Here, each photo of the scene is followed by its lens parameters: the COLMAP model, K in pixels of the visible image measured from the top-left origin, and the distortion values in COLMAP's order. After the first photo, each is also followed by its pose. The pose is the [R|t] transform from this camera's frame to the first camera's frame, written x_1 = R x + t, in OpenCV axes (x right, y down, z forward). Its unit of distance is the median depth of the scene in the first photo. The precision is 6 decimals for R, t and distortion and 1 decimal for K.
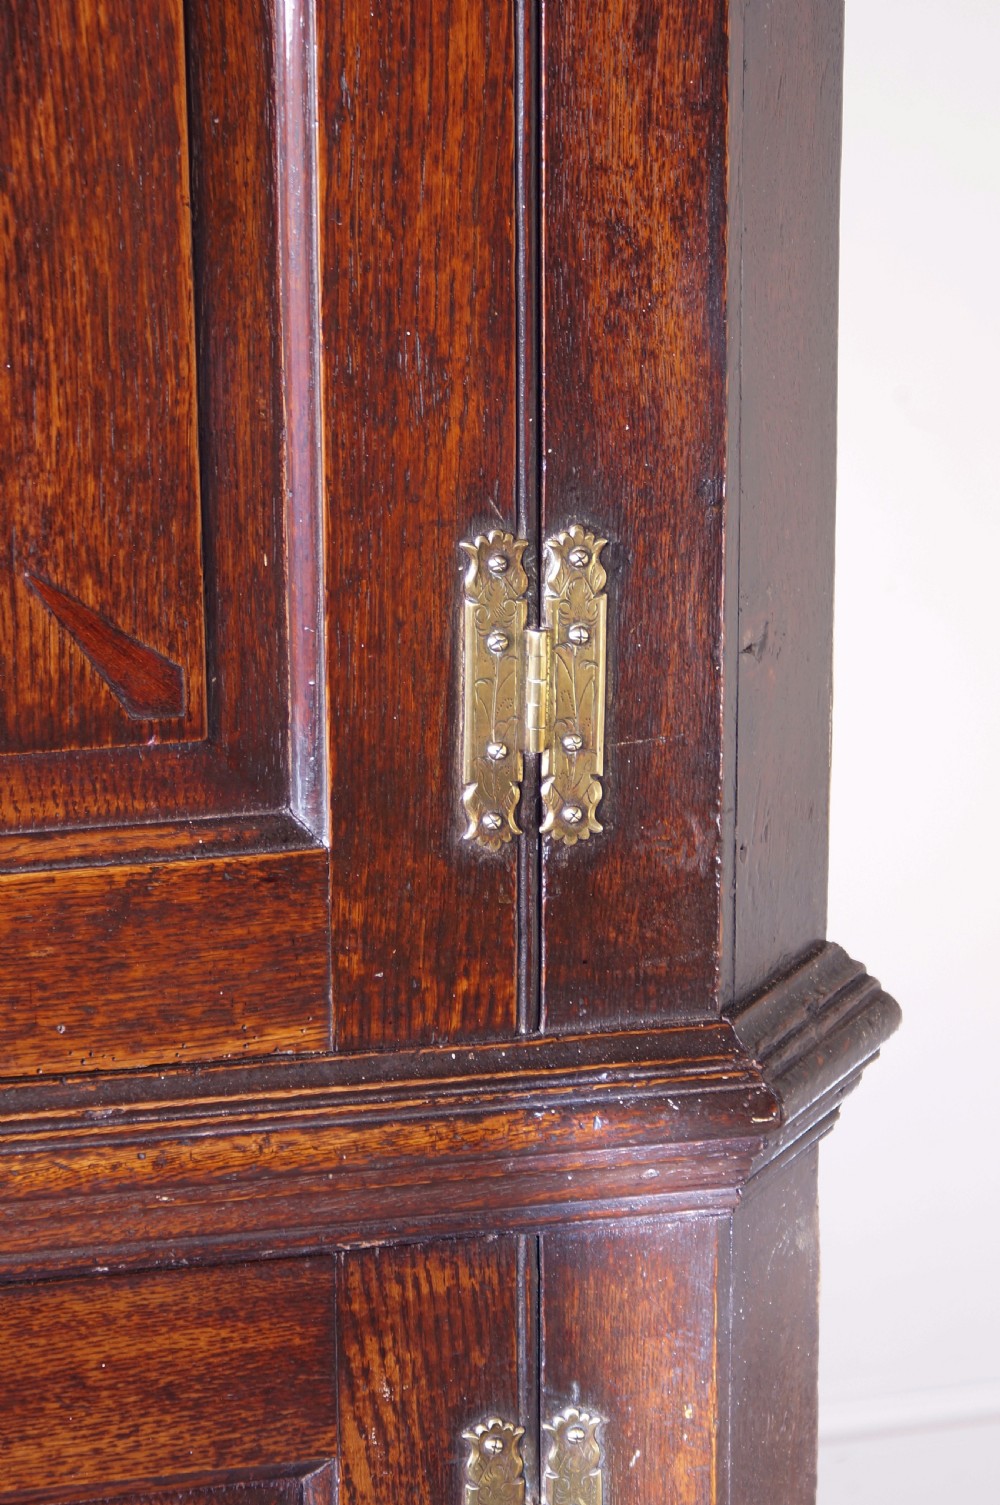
lens RADIAL K [[4288.2, 0, 500.0], [0, 4288.2, 752.5], [0, 0, 1]] dist [0.102440, 0.167222]
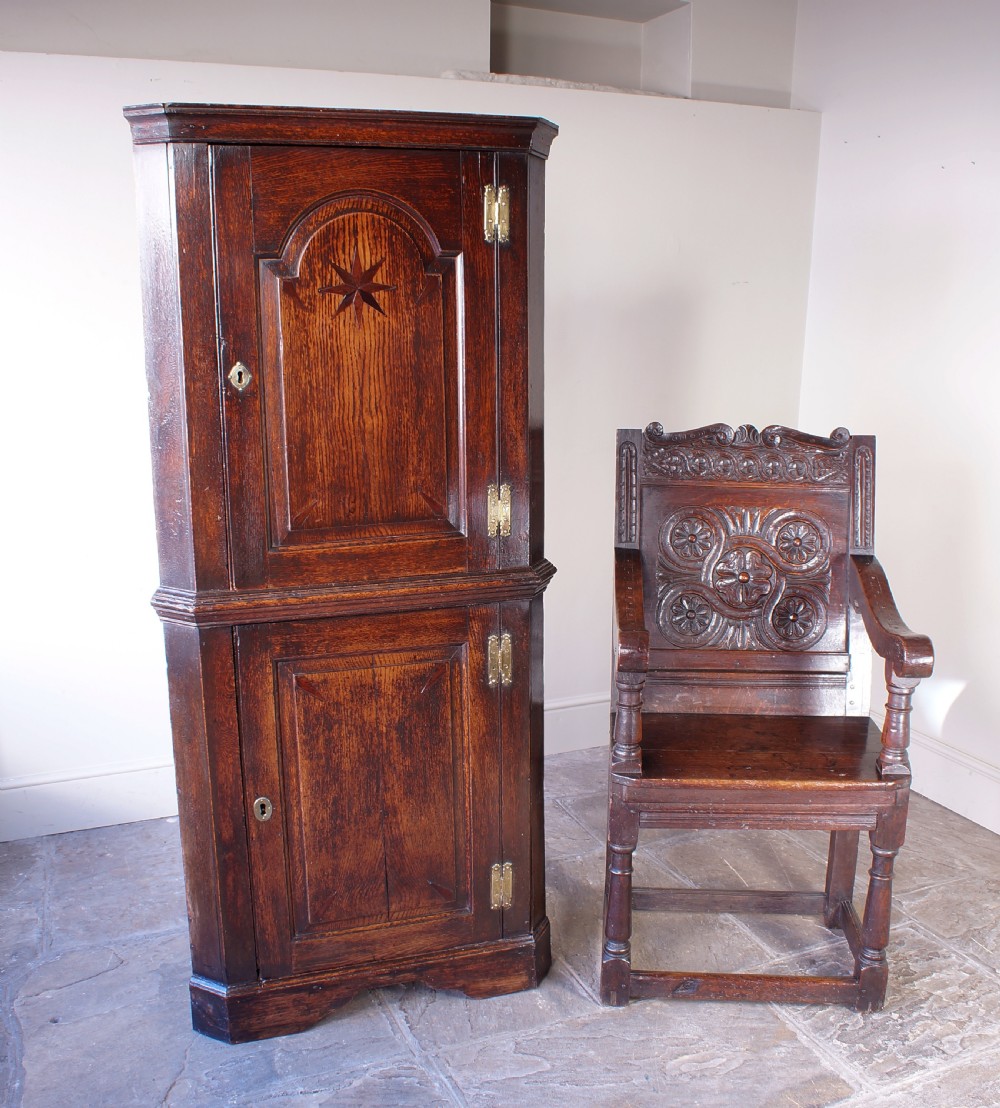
lens RADIAL K [[1167.6, 0, 502.6], [0, 1167.6, 583.4], [0, 0, 1]] dist [-0.155352, 0.118313]
pose [[0.994423, -0.025714, 0.102280, -0.161875], [0.030904, 0.998297, -0.049484, 0.173123], [-0.100833, 0.052369, 0.993524, -0.658317]]
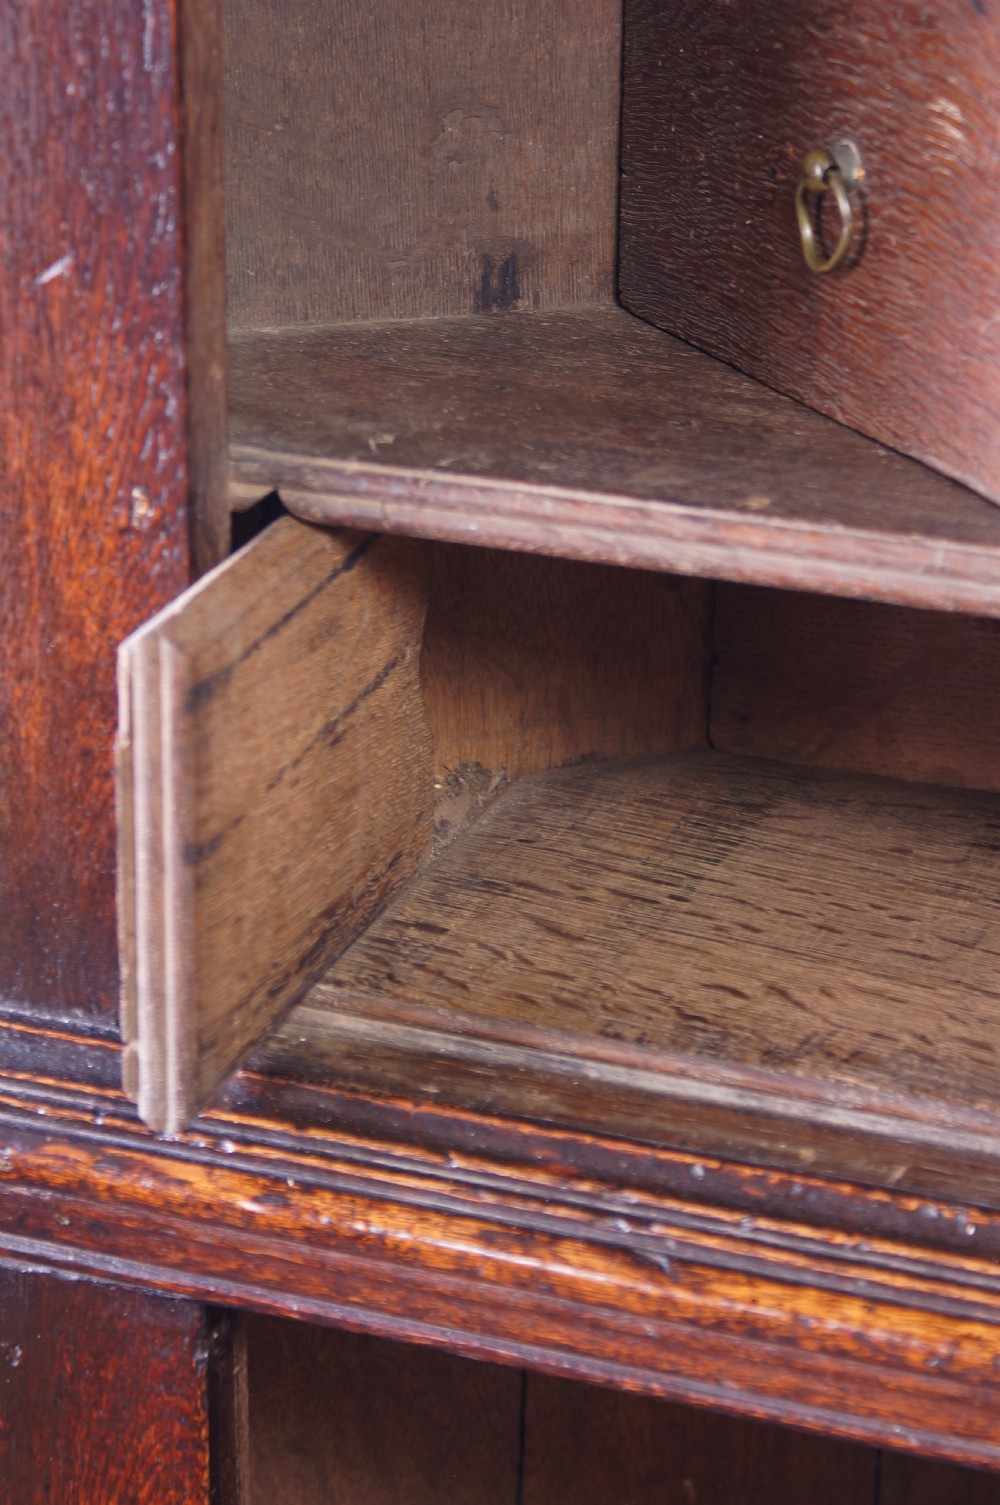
lens RADIAL K [[4288.2, 0, 500.0], [0, 4288.2, 752.5], [0, 0, 1]] dist [0.102440, 0.167222]
pose [[0.821799, 0.231931, -0.520437, 0.056975], [-0.165937, 0.971232, 0.170803, -0.096961], [0.545080, -0.054006, 0.836643, 0.340932]]
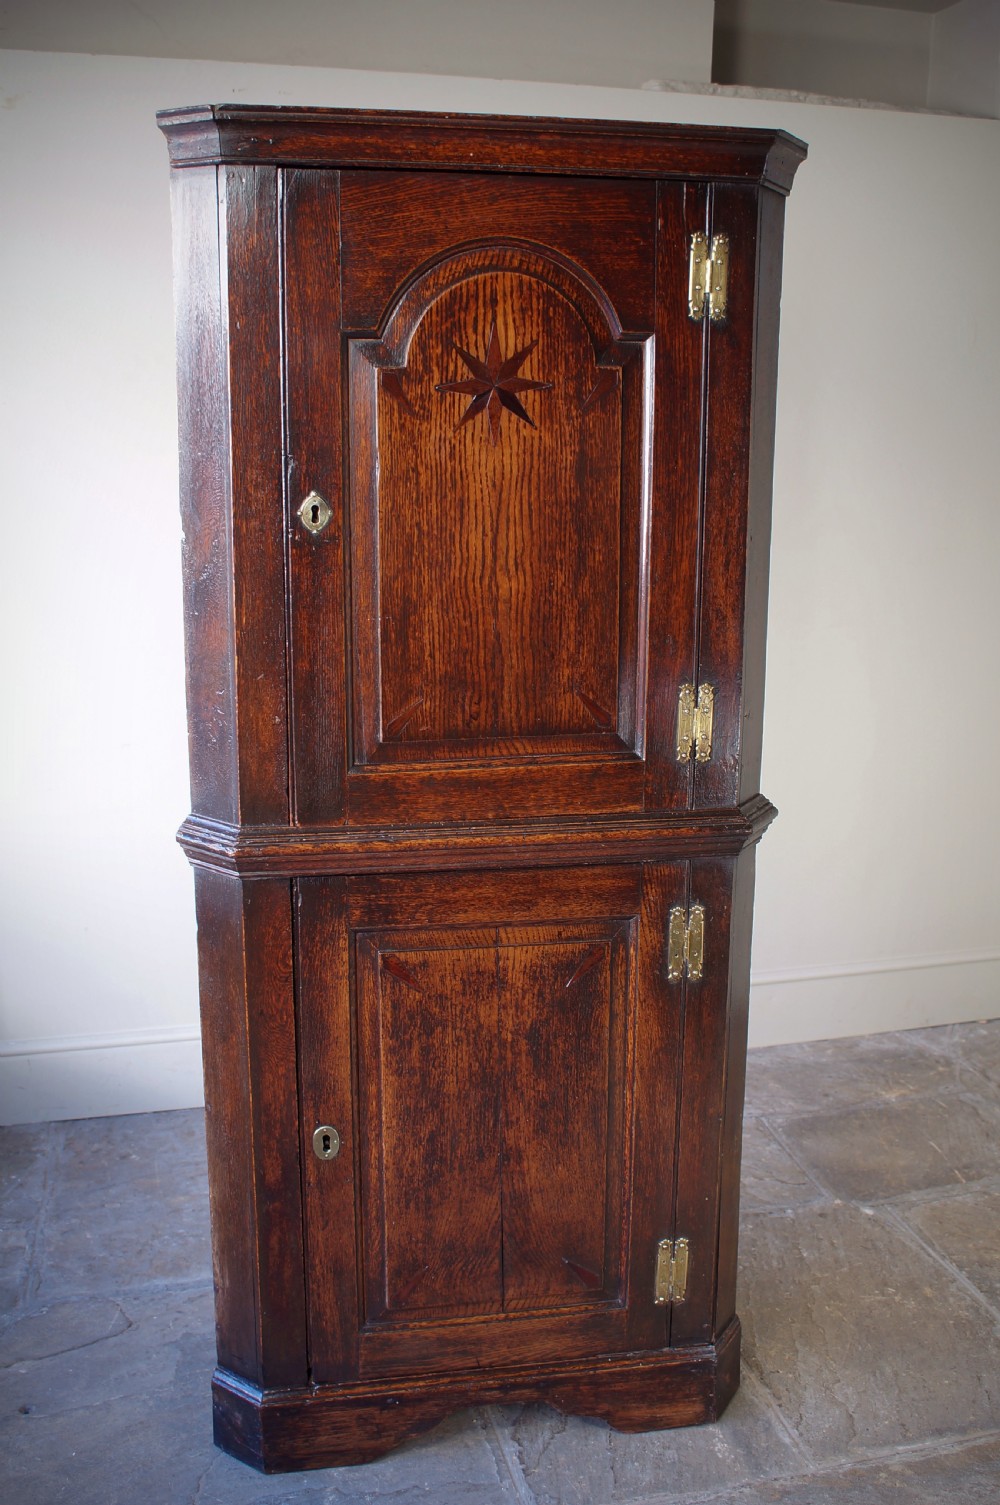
lens RADIAL K [[1482.8, 0, 500.0], [0, 1482.8, 752.5], [0, 0, 1]] dist [-0.145512, 0.163086]
pose [[0.999039, 0.020602, -0.038688, -0.123978], [-0.022812, 0.998080, -0.057576, 0.099462], [0.037428, 0.058403, 0.997591, -0.417275]]
